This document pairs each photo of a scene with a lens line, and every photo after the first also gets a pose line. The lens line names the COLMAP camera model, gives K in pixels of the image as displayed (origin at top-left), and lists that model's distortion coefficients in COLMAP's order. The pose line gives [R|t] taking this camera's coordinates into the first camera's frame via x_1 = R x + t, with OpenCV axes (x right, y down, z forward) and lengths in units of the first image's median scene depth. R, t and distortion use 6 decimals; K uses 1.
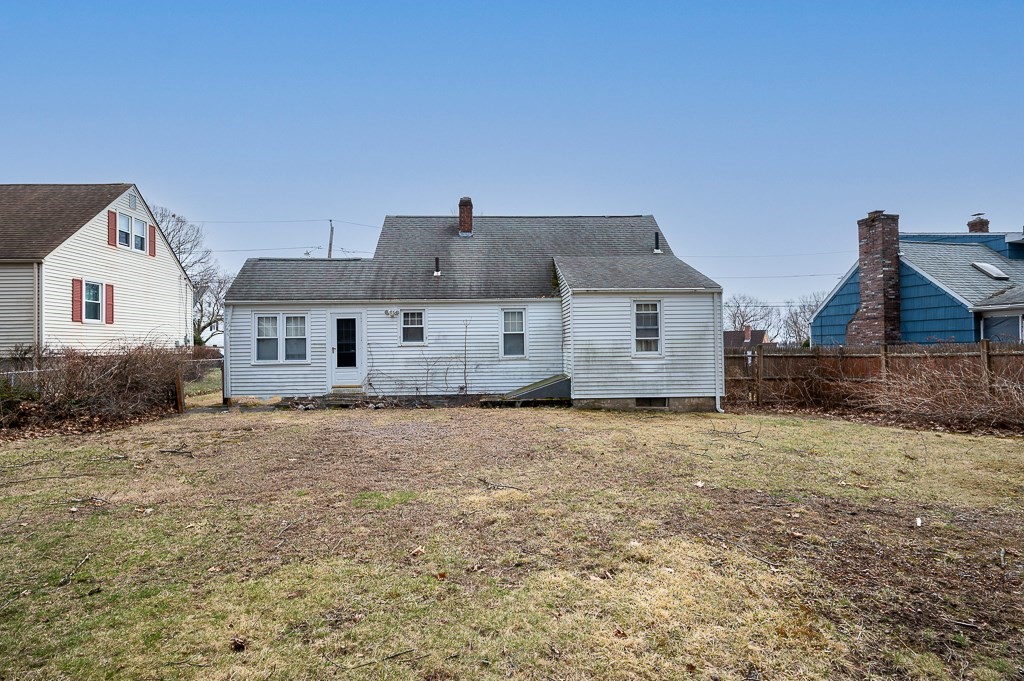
lens RADIAL K [[530.2, 0, 510.9], [0, 530.2, 342.3], [0, 0, 1]] dist [-0.000186, -0.000381]
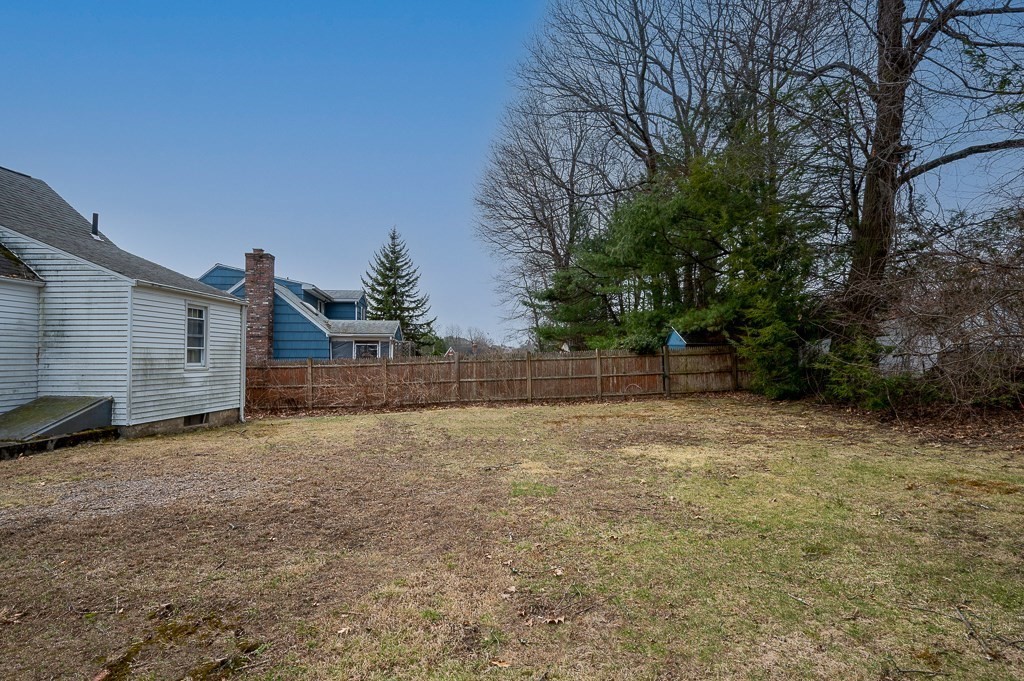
lens RADIAL K [[530.2, 0, 512.8], [0, 530.2, 341.6], [0, 0, 1]] dist [-0.000186, -0.000381]
pose [[0.070595, 0.043320, 0.996564, -0.589242], [-0.009463, 0.999041, -0.042758, 0.014677], [-0.997460, -0.006412, 0.070938, 0.406997]]
